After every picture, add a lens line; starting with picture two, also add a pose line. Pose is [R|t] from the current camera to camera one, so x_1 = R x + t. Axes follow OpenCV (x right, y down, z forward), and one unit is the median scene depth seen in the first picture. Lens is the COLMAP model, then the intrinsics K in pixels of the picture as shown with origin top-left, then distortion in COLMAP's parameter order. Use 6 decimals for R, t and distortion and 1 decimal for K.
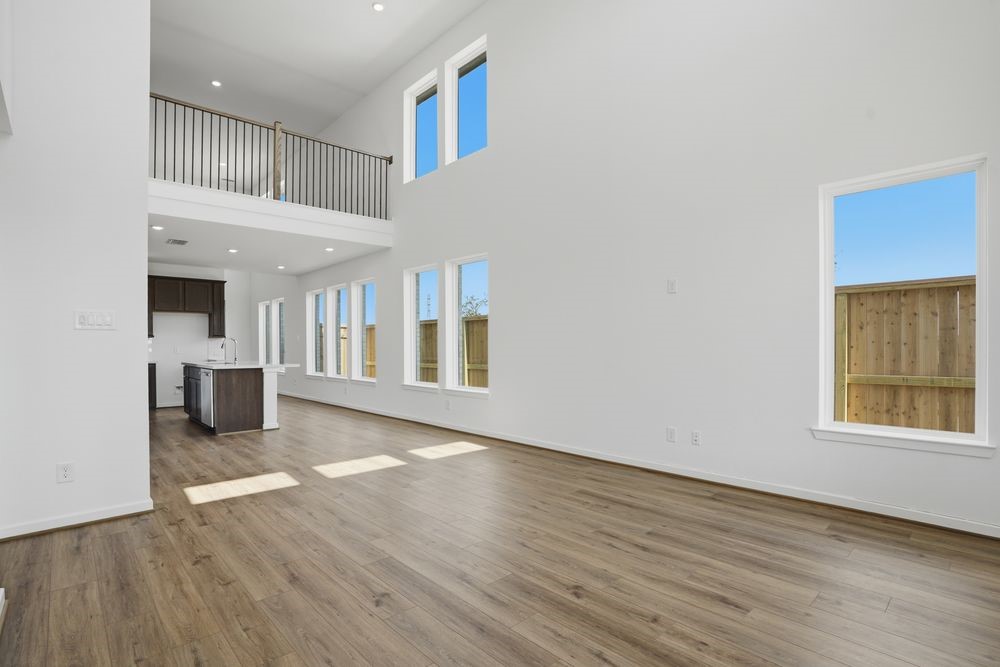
lens RADIAL K [[500.2, 0, 499.3], [0, 500.2, 341.8], [0, 0, 1]] dist [-0.019388, 0.000276]
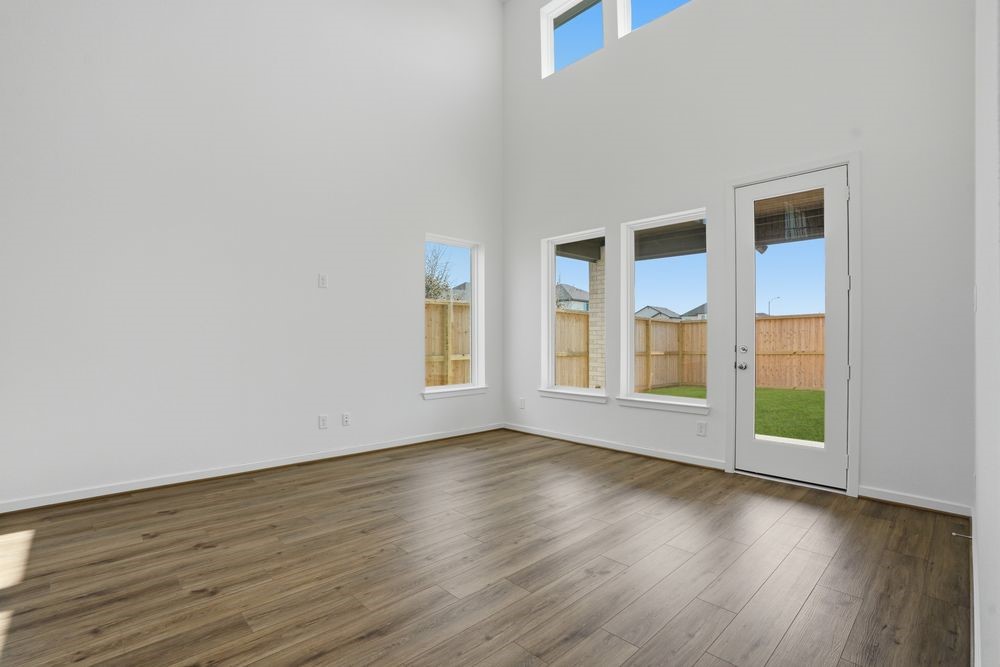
lens RADIAL K [[461.7, 0, 500.3], [0, 461.7, 332.1], [0, 0, 1]] dist [-0.045135, 0.006816]
pose [[-0.009594, 0.022326, 0.999705, -0.776890], [-0.006824, 0.999726, -0.022392, 0.018312], [-0.999931, -0.007037, -0.009439, 0.783104]]
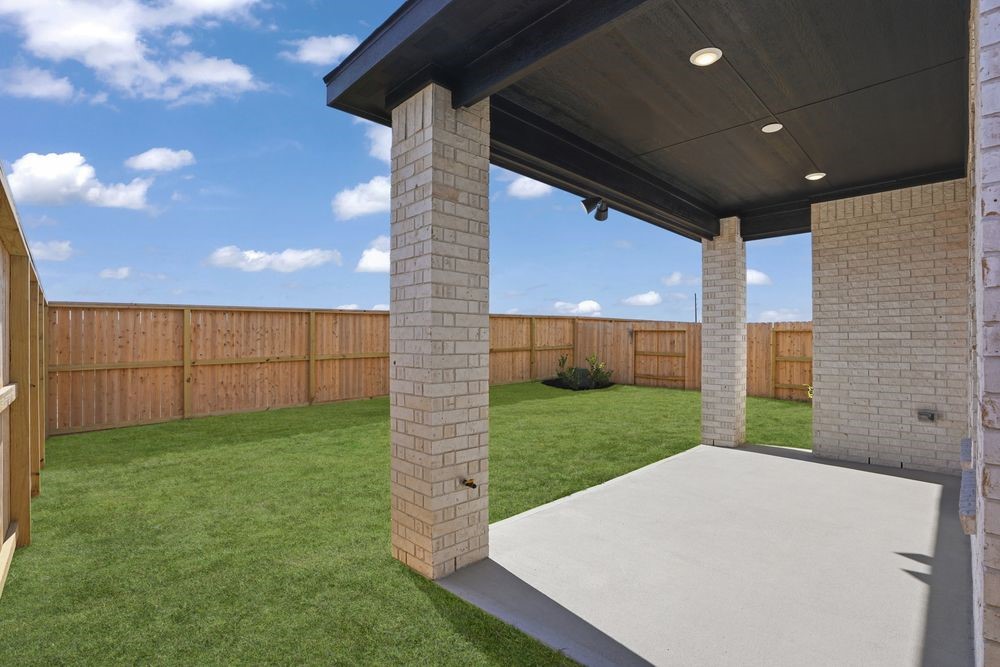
lens RADIAL K [[461.7, 0, 500.2], [0, 461.7, 340.8], [0, 0, 1]] dist [-0.045135, 0.006816]
pose [[-0.999617, 0.002758, -0.027523, 1.305581], [0.003046, 0.999941, -0.010426, 0.010289], [0.027493, -0.010506, -0.999567, 1.019080]]
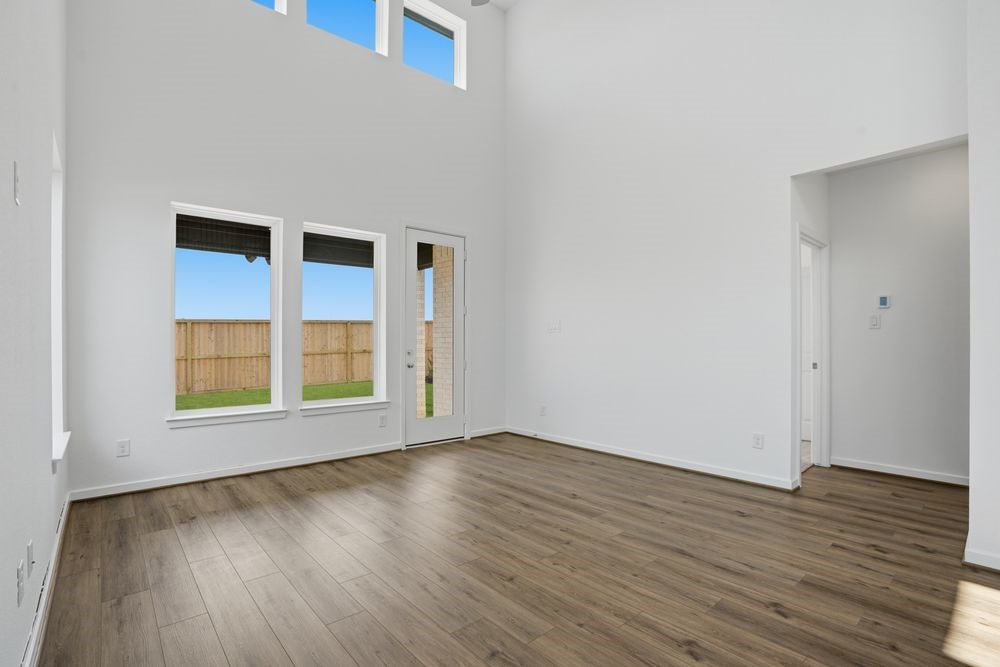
lens RADIAL K [[461.7, 0, 501.3], [0, 461.7, 338.4], [0, 0, 1]] dist [-0.045135, 0.006816]
pose [[-0.999422, 0.004509, 0.033683, -0.032641], [0.003792, 0.999765, -0.021328, 0.017822], [-0.033771, -0.021188, -0.999205, 1.618434]]
